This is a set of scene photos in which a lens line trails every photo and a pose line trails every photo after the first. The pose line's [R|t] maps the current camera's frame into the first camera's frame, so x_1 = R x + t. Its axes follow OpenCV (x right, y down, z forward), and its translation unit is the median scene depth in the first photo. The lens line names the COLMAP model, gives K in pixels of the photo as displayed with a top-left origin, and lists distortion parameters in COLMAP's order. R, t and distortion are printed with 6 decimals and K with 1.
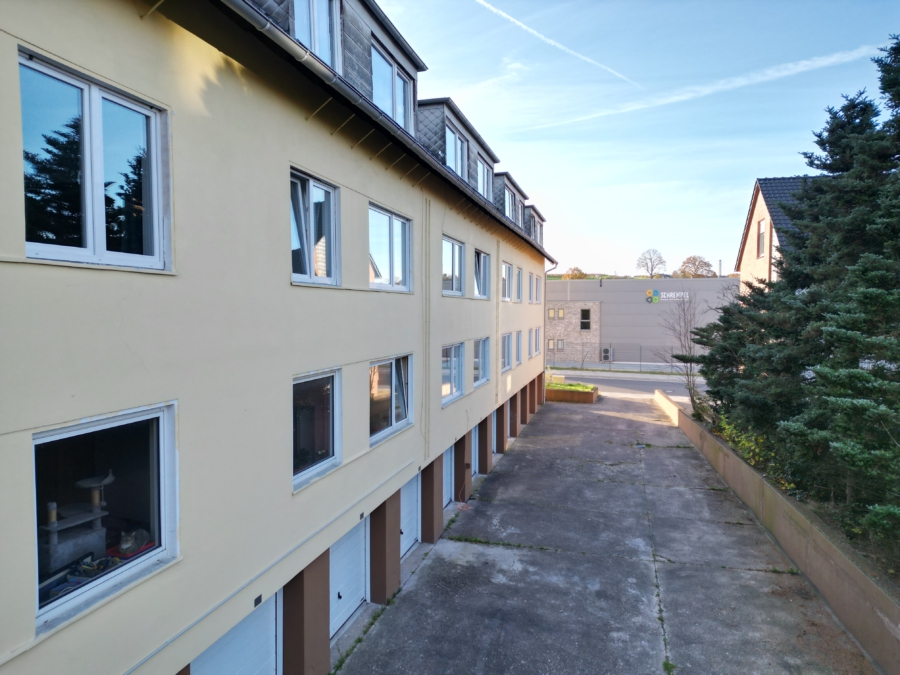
lens RADIAL K [[627.7, 0, 450.0], [0, 627.7, 337.5], [0, 0, 1]] dist [0.088911, -0.091954]
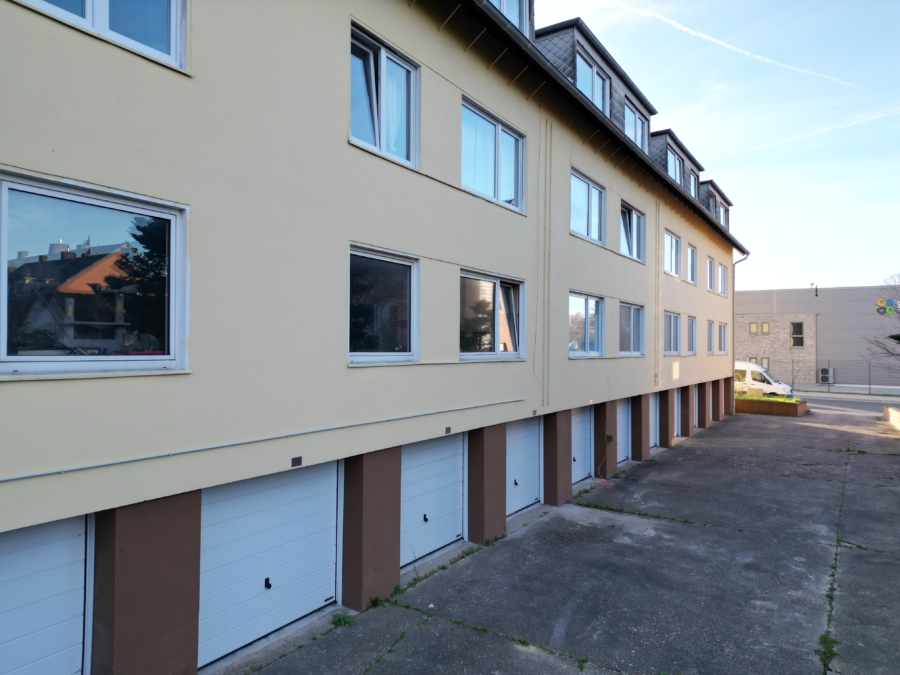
lens RADIAL K [[627.7, 0, 450.0], [0, 627.7, 337.5], [0, 0, 1]] dist [0.088911, -0.091954]
pose [[0.953270, -0.000312, -0.302120, 0.108306], [-0.019066, 0.997944, -0.061191, 0.157407], [0.301518, 0.064092, 0.951304, 0.095786]]
